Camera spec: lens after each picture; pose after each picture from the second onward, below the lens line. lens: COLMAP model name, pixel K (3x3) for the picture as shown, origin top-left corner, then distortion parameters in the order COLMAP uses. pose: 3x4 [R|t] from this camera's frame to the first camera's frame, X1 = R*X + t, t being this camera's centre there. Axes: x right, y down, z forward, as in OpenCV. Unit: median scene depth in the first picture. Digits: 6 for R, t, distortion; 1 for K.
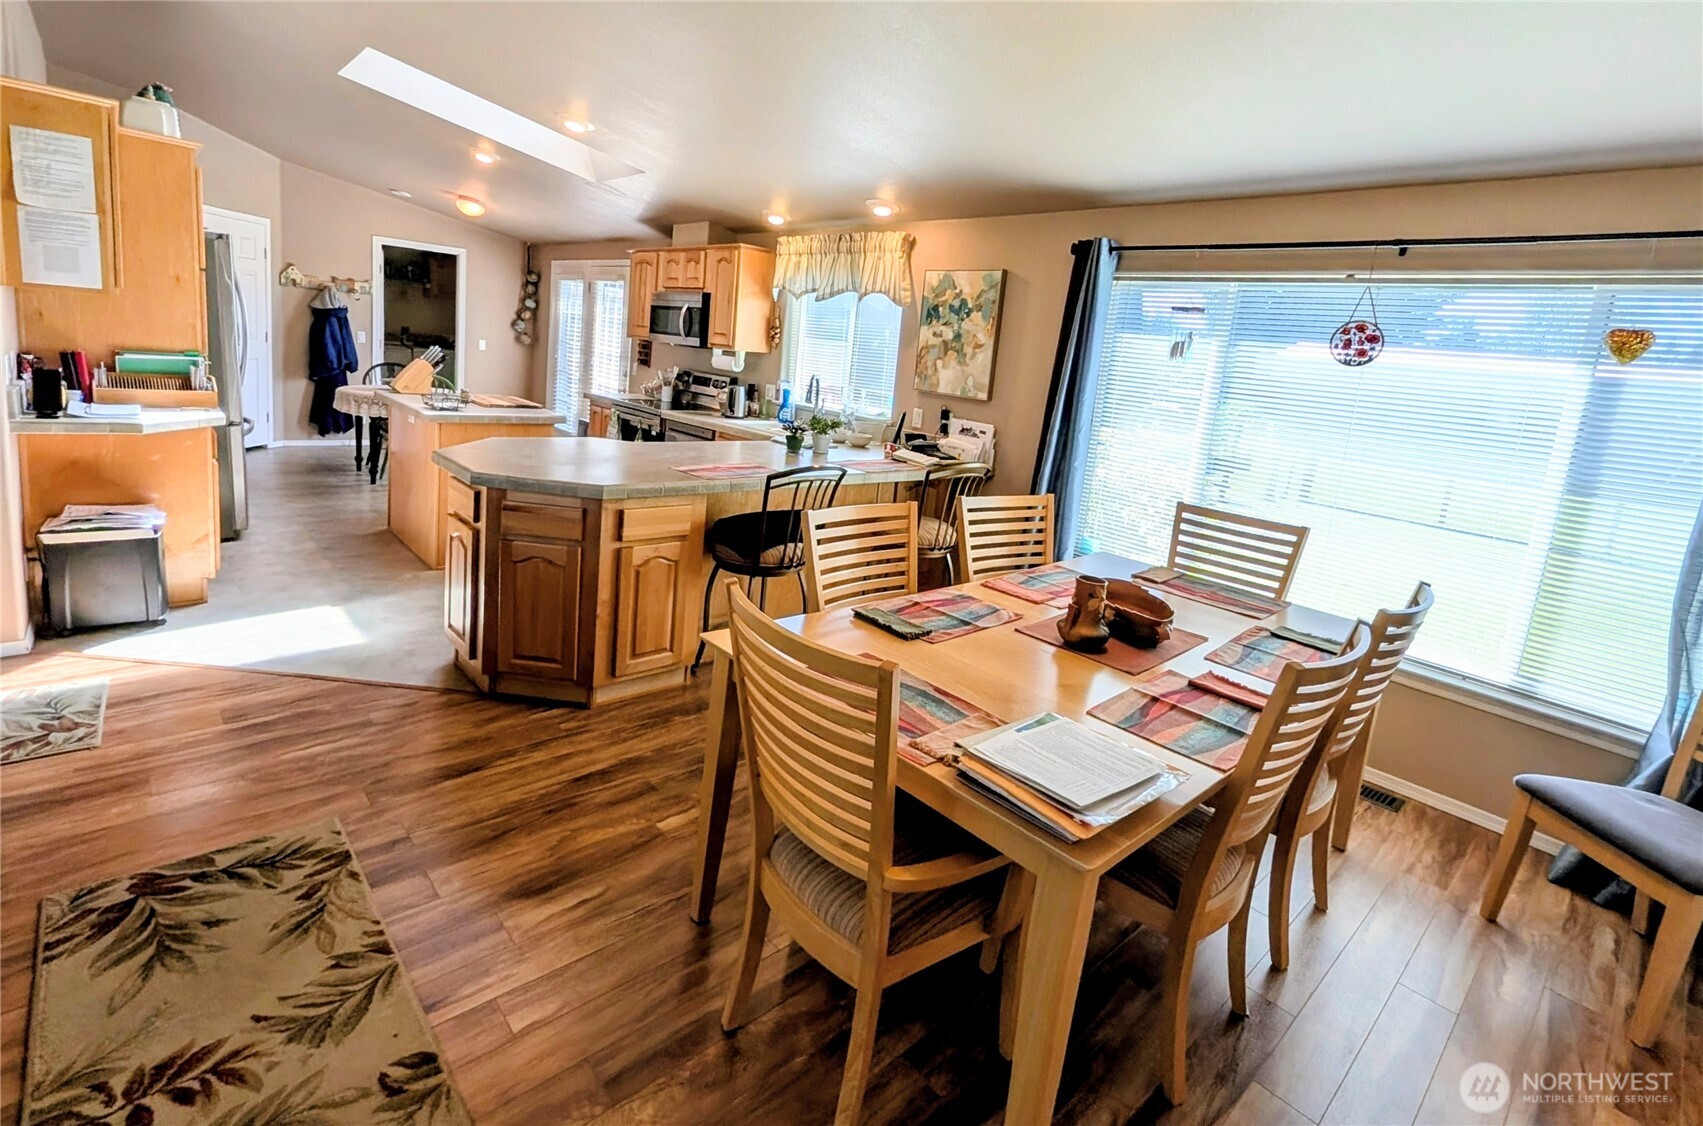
lens RADIAL K [[781.8, 0, 834.2], [0, 781.8, 480.0], [0, 0, 1]] dist [0.002688, 0.001014]
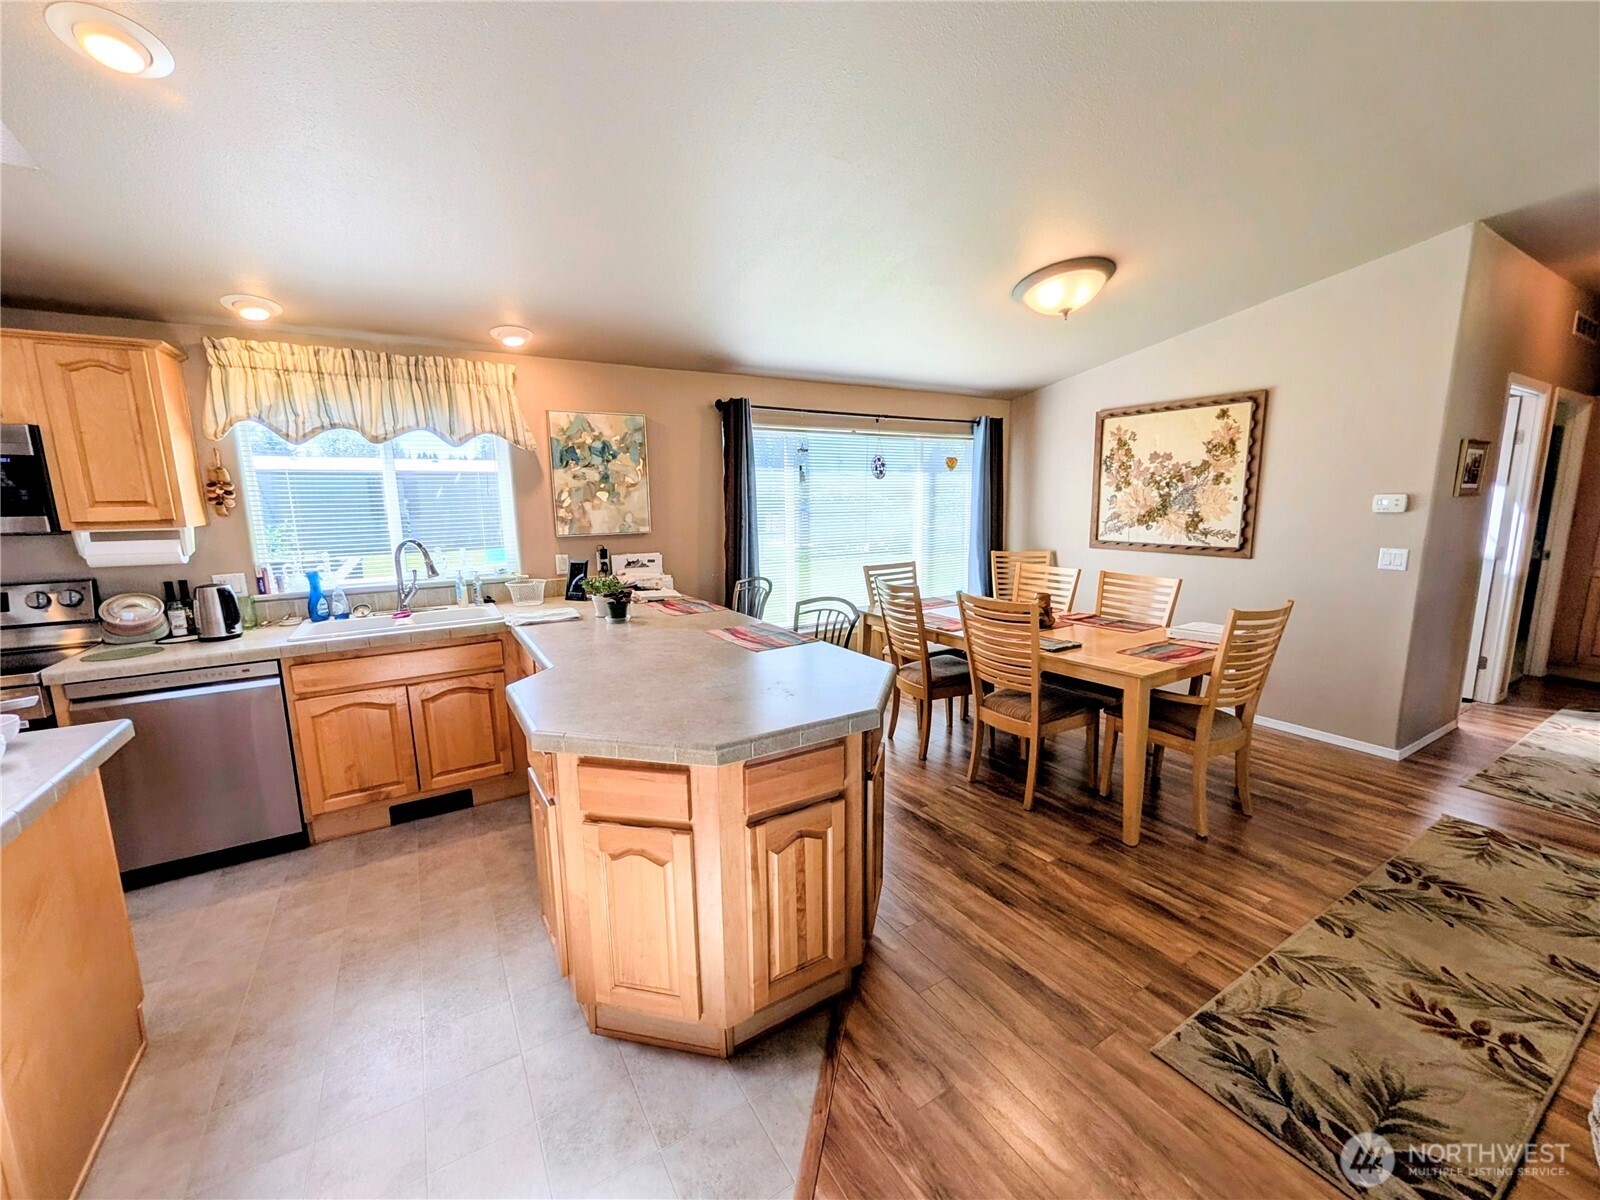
lens RADIAL K [[644.5, 0, 803.8], [0, 644.5, 601.2], [0, 0, 1]] dist [0.003736, 0.000346]
pose [[0.179647, -0.255912, 0.949861, -0.638345], [0.195721, 0.955564, 0.220432, -0.160015], [-0.964064, 0.146308, 0.221751, 0.565359]]
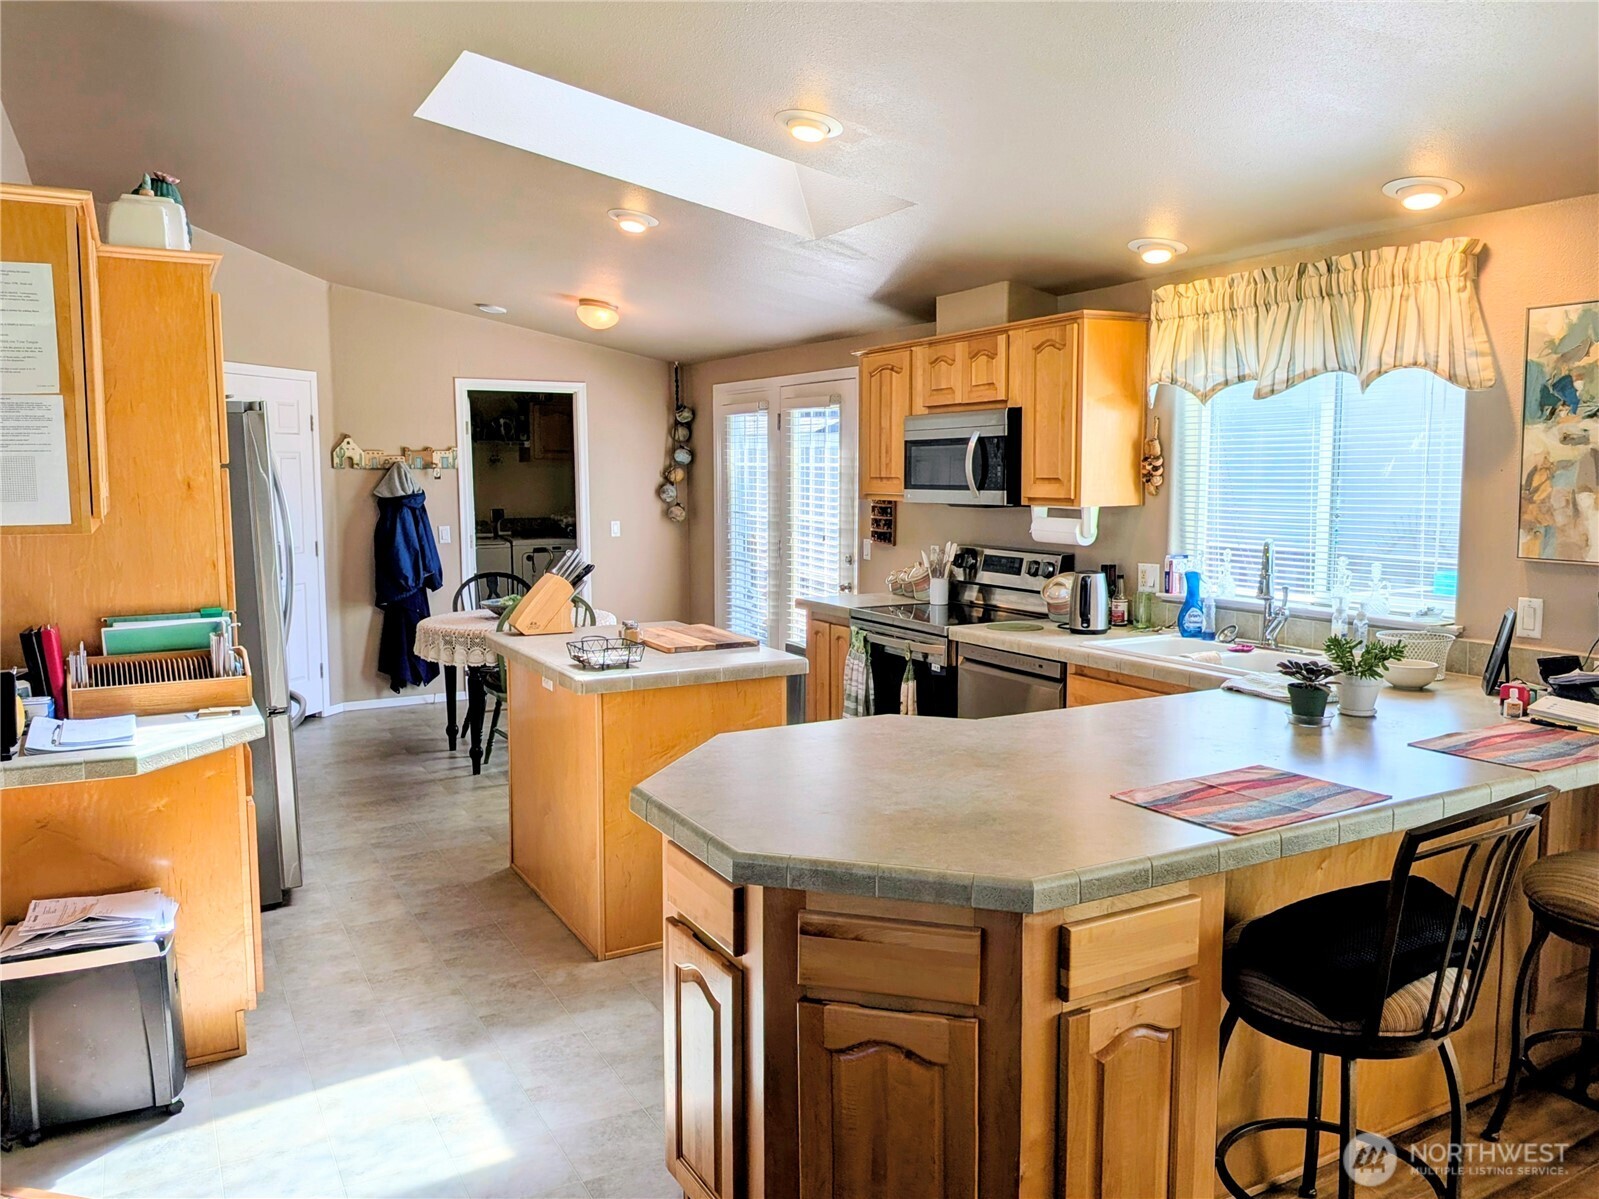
lens RADIAL K [[1190.3, 0, 799.5], [0, 1190.3, 599.5], [0, 0, 1]] dist [0.090502, -0.152912]
pose [[0.968271, -0.074810, -0.238442, -0.152158], [0.057914, 0.995340, -0.077101, -0.062176], [0.243099, 0.060846, 0.968091, 0.197926]]
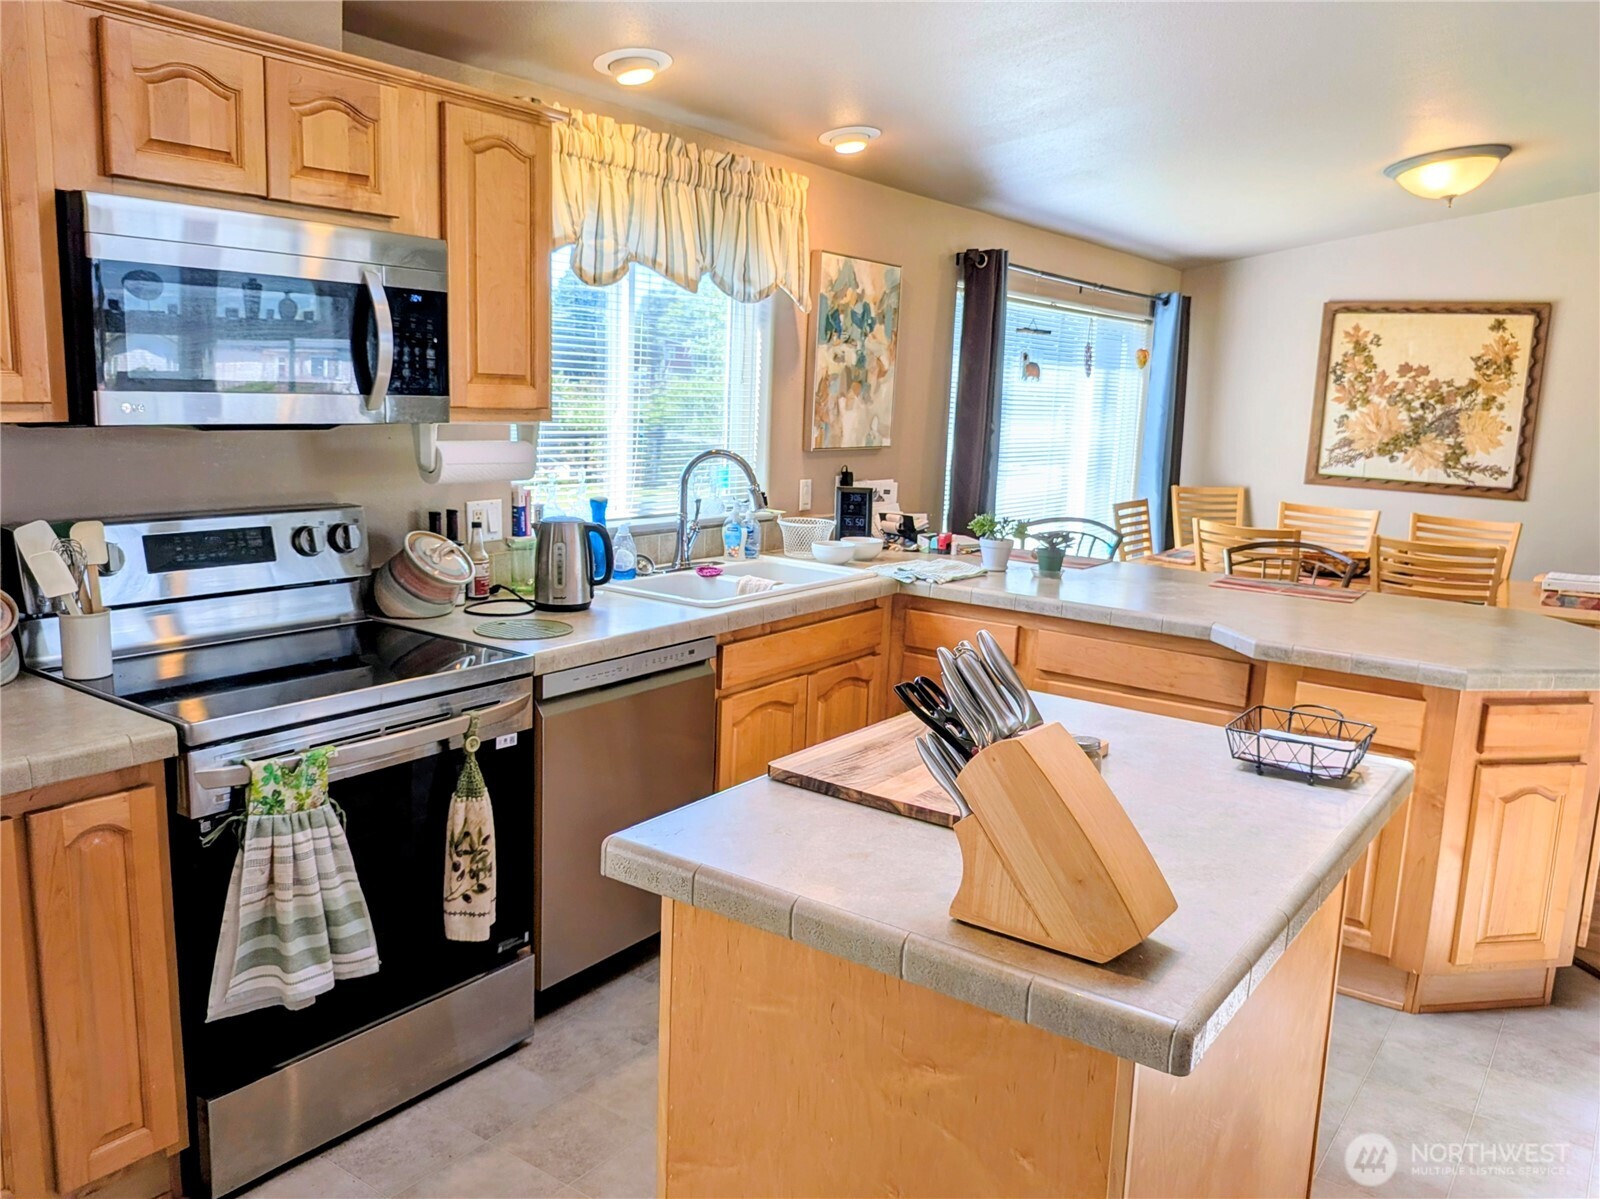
lens RADIAL K [[1234.0, 0, 823.0], [0, 1234.0, 610.2], [0, 0, 1]] dist [0.063065, -0.130782]
pose [[-0.225521, -0.279129, 0.933396, -0.864022], [0.099684, 0.946438, 0.307114, -0.302484], [-0.969125, 0.162305, -0.185617, 1.234266]]
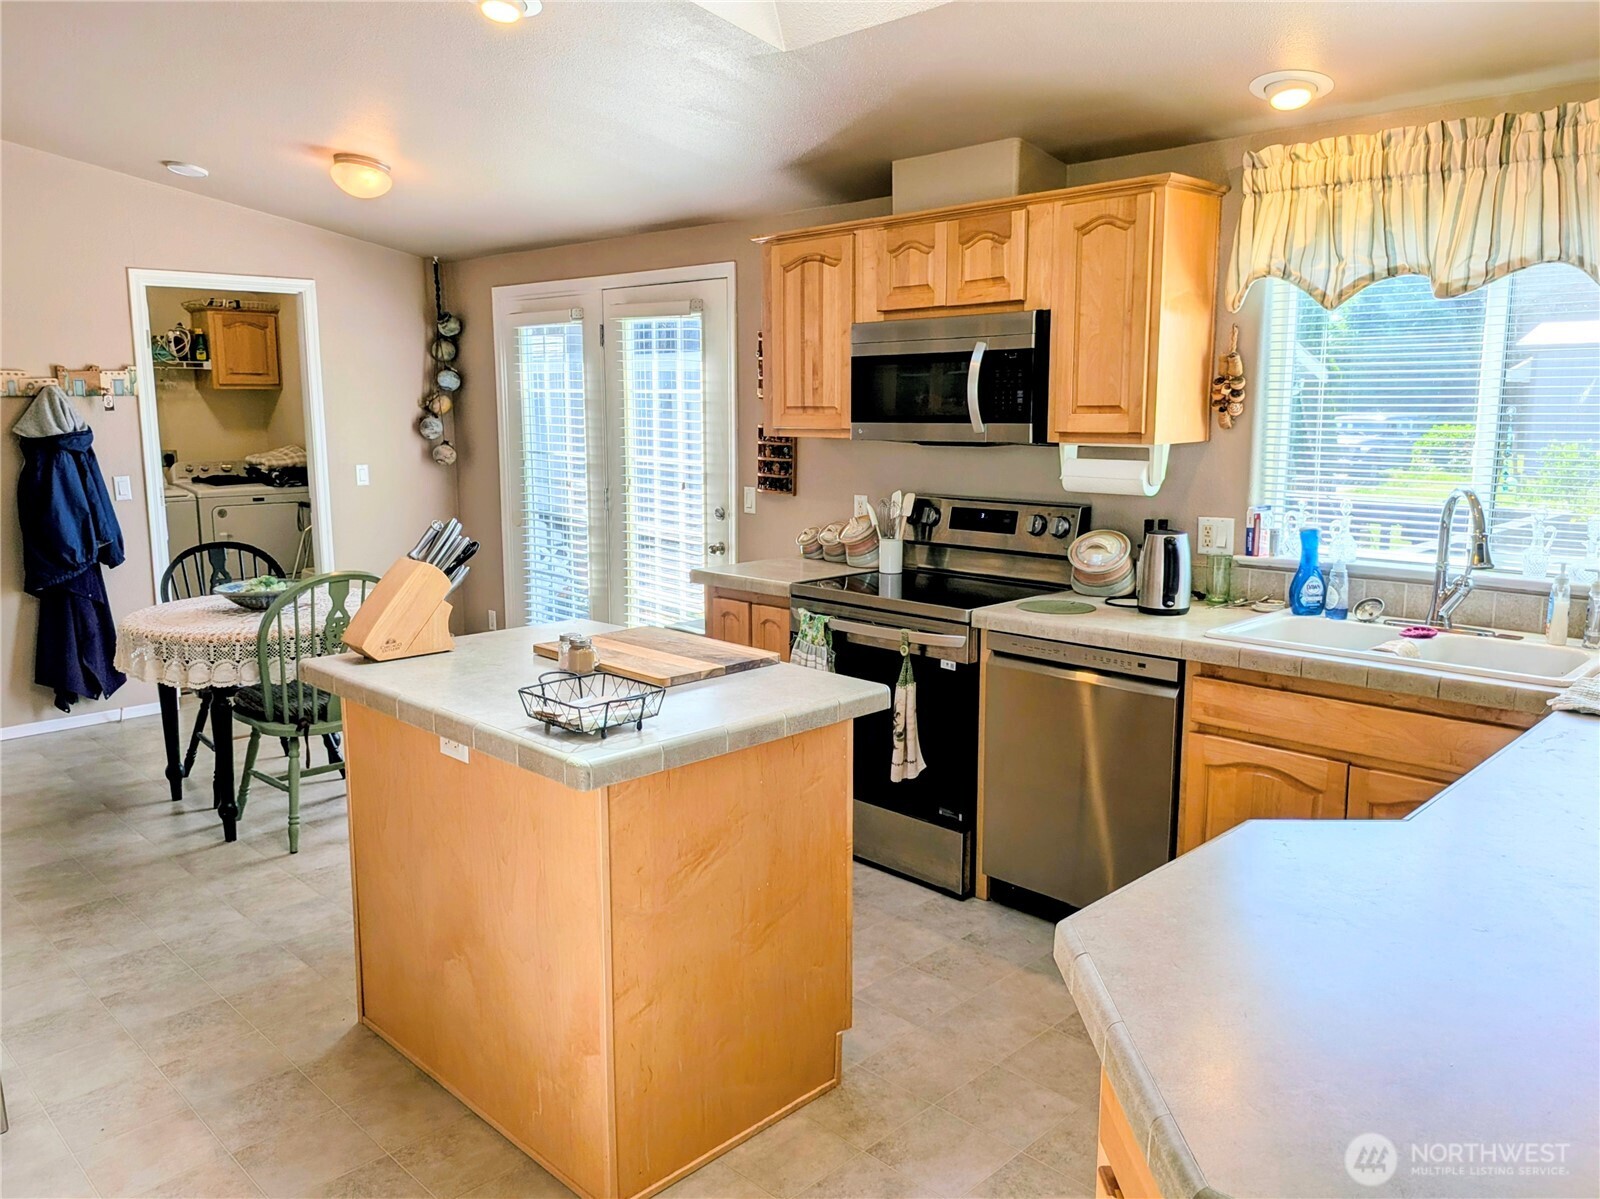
lens RADIAL K [[1176.1, 0, 795.3], [0, 1176.1, 596.2], [0, 0, 1]] dist [0.064664, -0.117795]
pose [[0.993744, -0.106211, 0.034531, -0.419248], [0.106299, 0.994334, -0.000714, -0.133130], [-0.034259, 0.004380, 0.999403, 0.494873]]
